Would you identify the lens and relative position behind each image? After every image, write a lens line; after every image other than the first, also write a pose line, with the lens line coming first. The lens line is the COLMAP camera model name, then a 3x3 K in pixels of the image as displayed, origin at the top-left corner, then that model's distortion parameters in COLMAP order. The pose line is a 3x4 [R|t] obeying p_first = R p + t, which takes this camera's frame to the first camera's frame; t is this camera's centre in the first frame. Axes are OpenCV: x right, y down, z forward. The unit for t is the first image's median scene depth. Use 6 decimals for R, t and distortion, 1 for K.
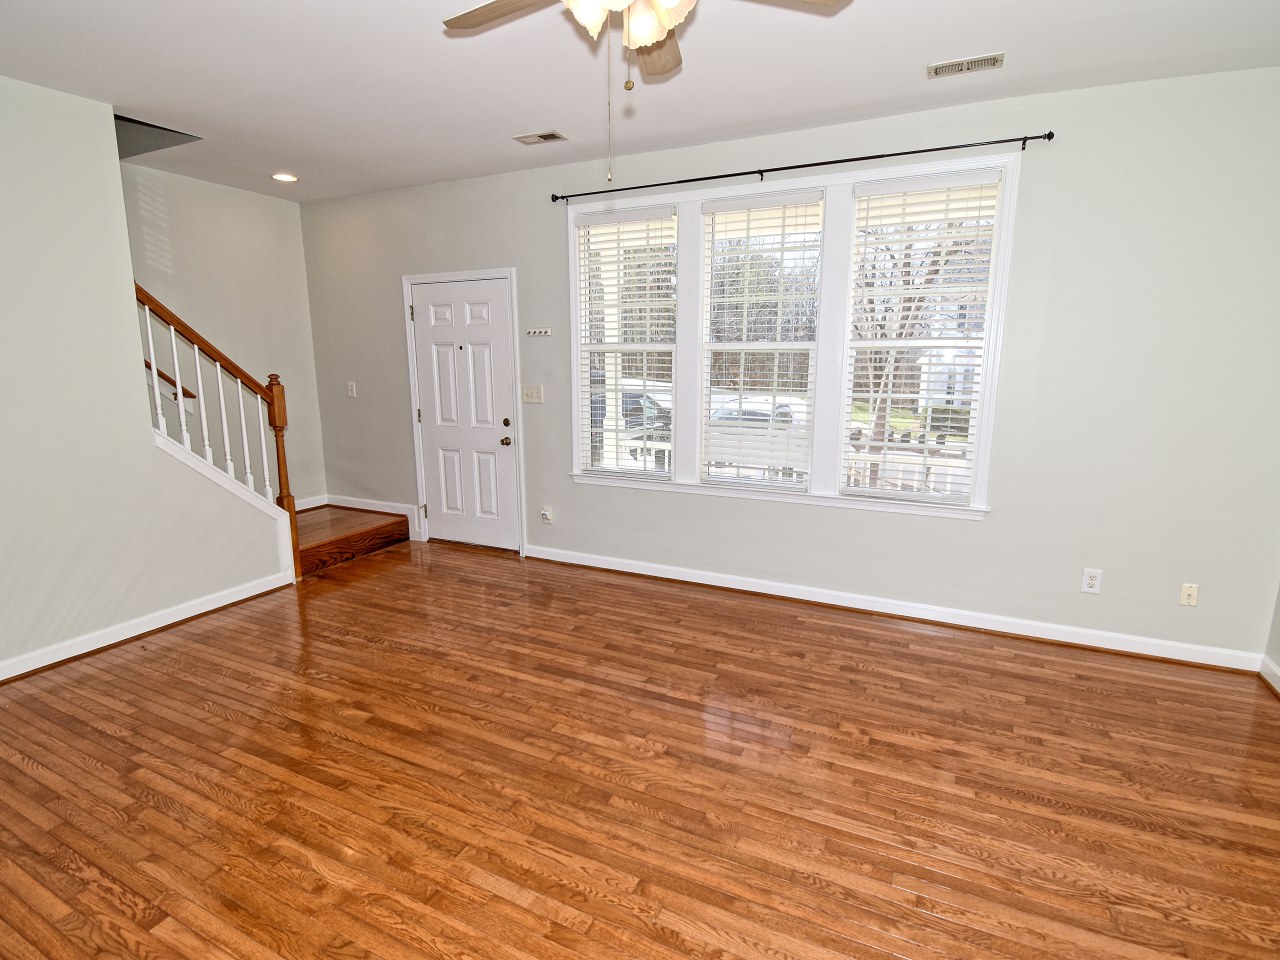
lens RADIAL K [[636.3, 0, 643.3], [0, 636.3, 479.4], [0, 0, 1]] dist [0.026189, -0.032678]
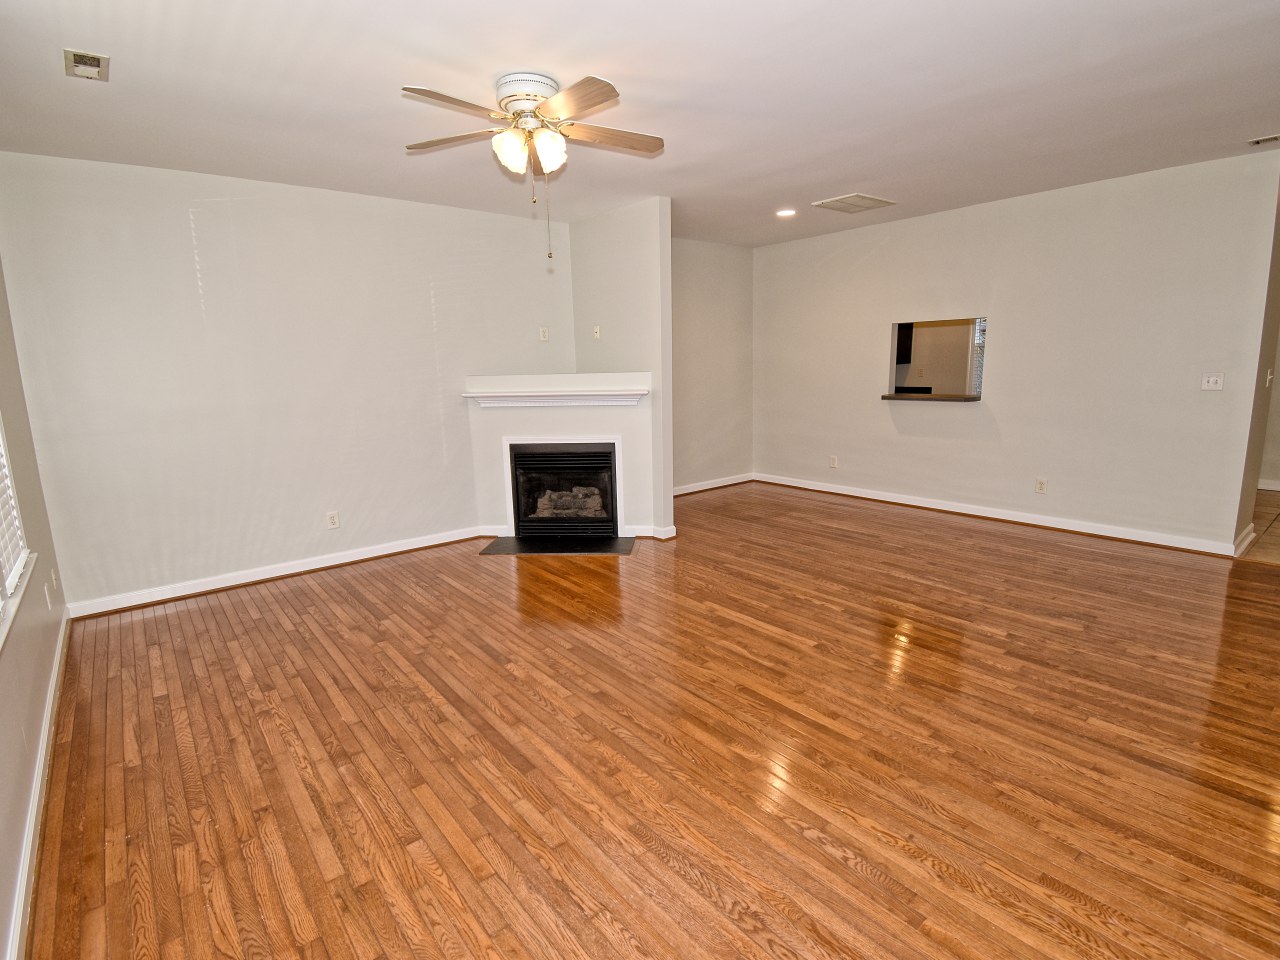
lens RADIAL K [[635.3, 0, 642.5], [0, 635.3, 473.3], [0, 0, 1]] dist [0.004253, 0.000004]
pose [[-0.905517, -0.051265, 0.421202, -0.689965], [0.101056, 0.938053, 0.331426, -0.319884], [-0.412101, 0.342677, -0.844242, 1.721283]]
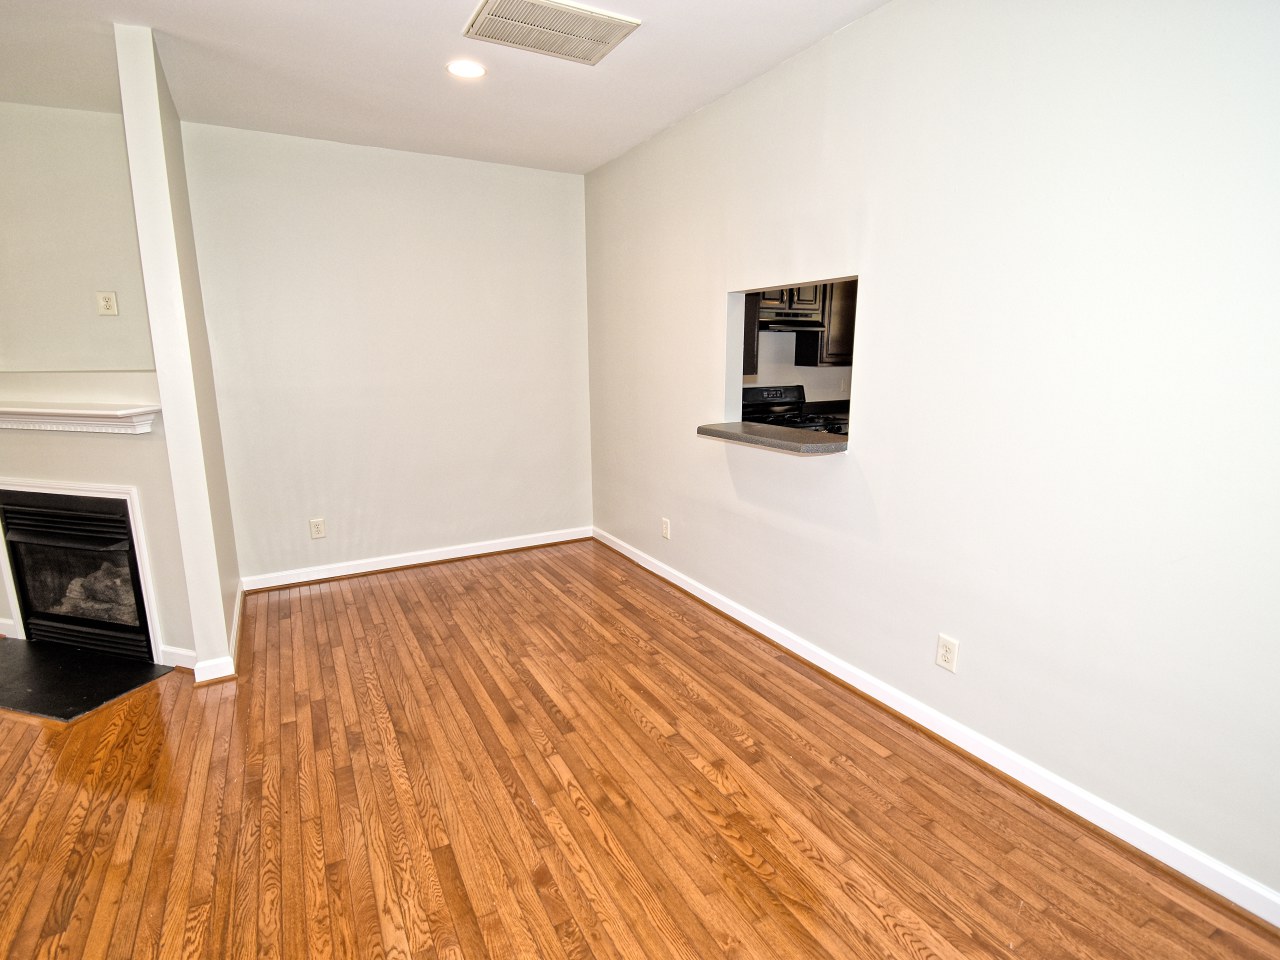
lens RADIAL K [[636.3, 0, 643.3], [0, 636.3, 479.4], [0, 0, 1]] dist [0.026189, -0.032678]
pose [[-0.817421, -0.109648, 0.565509, -1.122340], [0.108262, 0.934980, 0.337774, -0.064653], [-0.565776, 0.337327, -0.752402, 0.338329]]
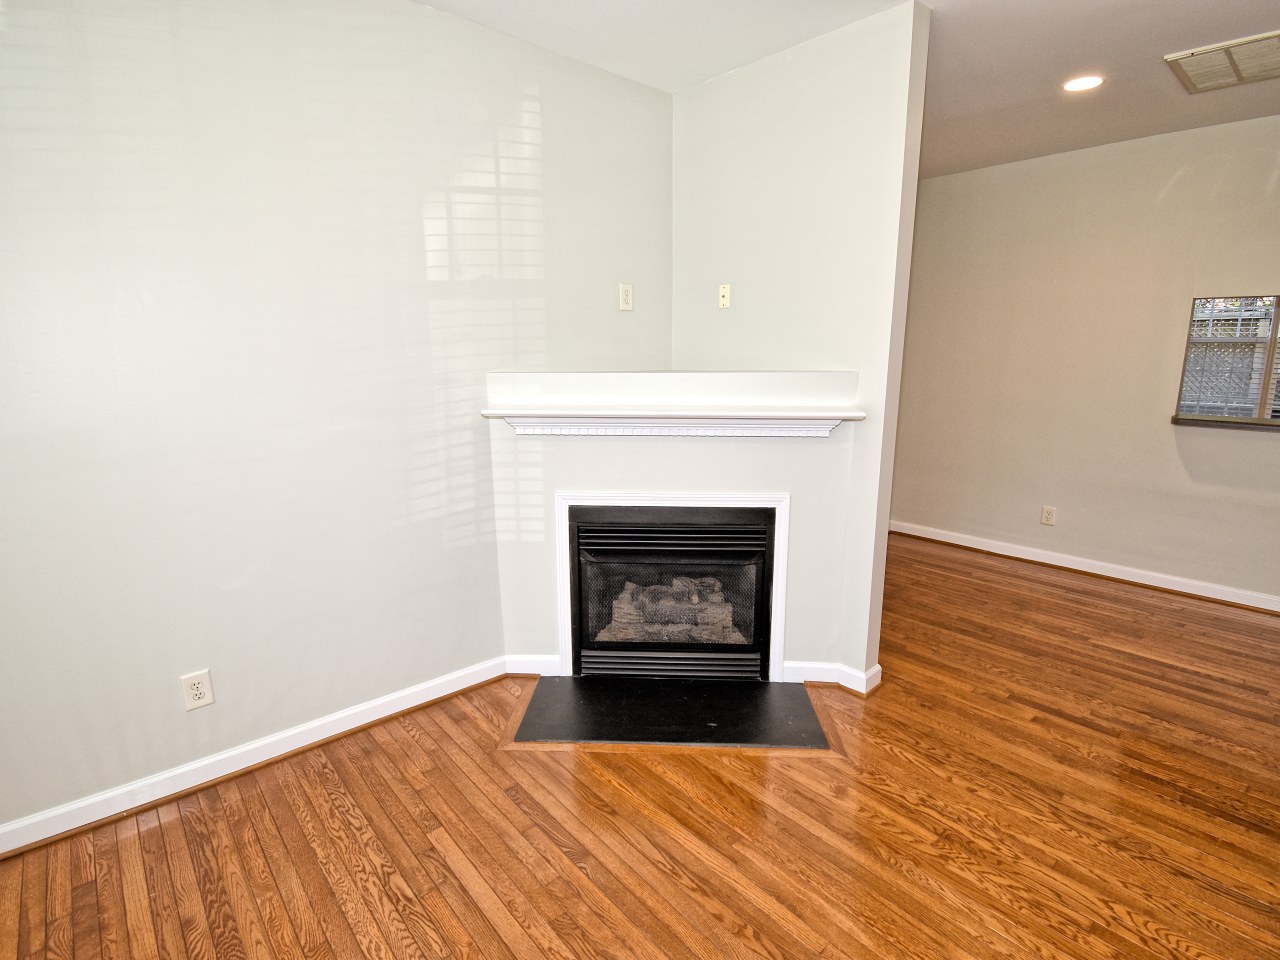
lens RADIAL K [[636.3, 0, 643.3], [0, 636.3, 479.4], [0, 0, 1]] dist [0.026189, -0.032678]
pose [[-0.920126, -0.073937, 0.384580, 0.045339], [0.073770, 0.931713, 0.355625, -0.183675], [-0.384612, 0.355590, -0.851838, 0.979704]]
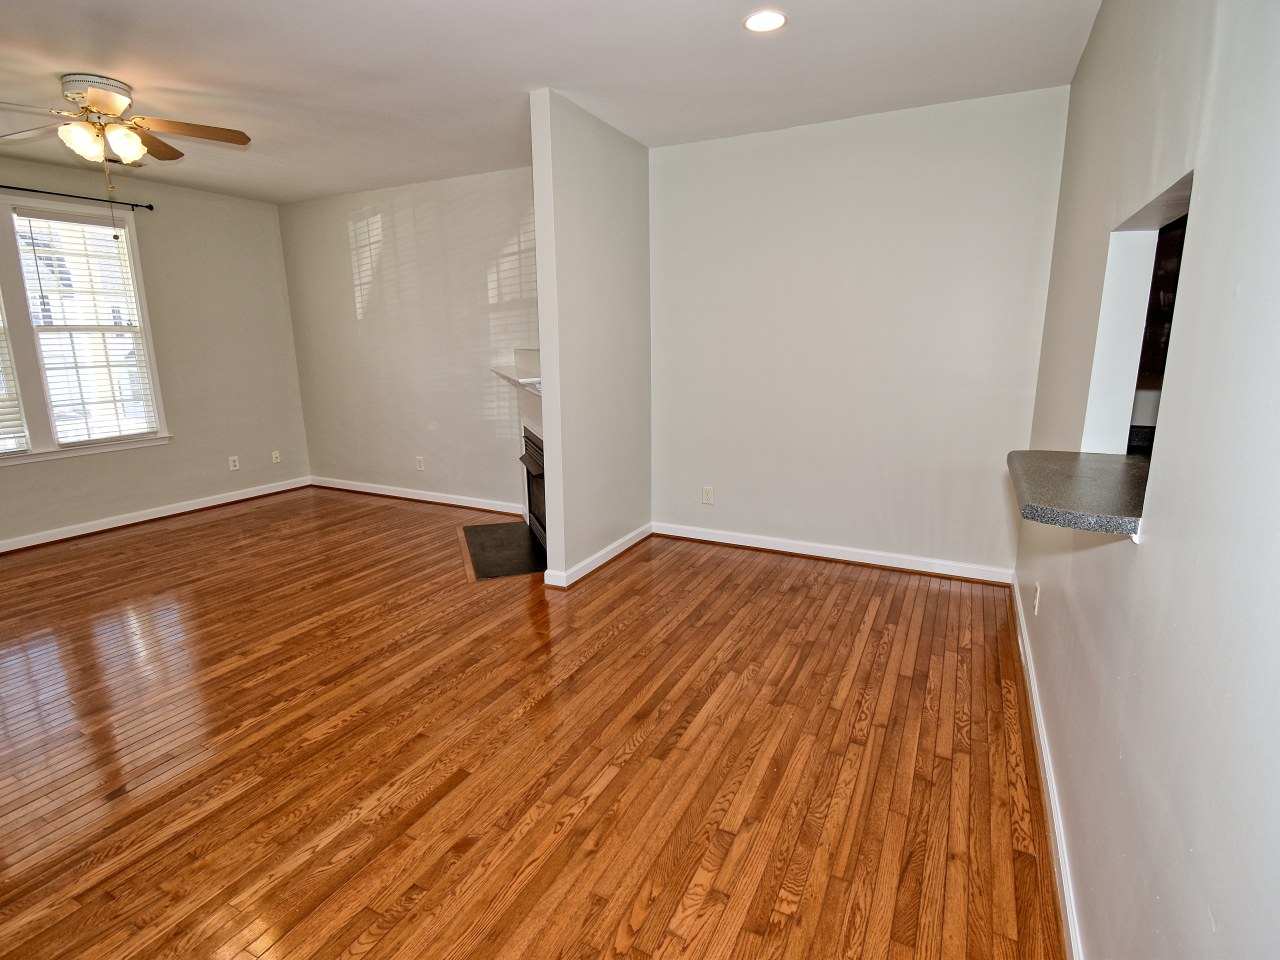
lens RADIAL K [[636.3, 0, 643.3], [0, 636.3, 479.4], [0, 0, 1]] dist [0.026189, -0.032678]
pose [[0.020346, -0.216302, 0.976114, -1.298400], [0.187374, 0.959842, 0.208791, 0.051998], [-0.982078, 0.178650, 0.060059, -0.291898]]
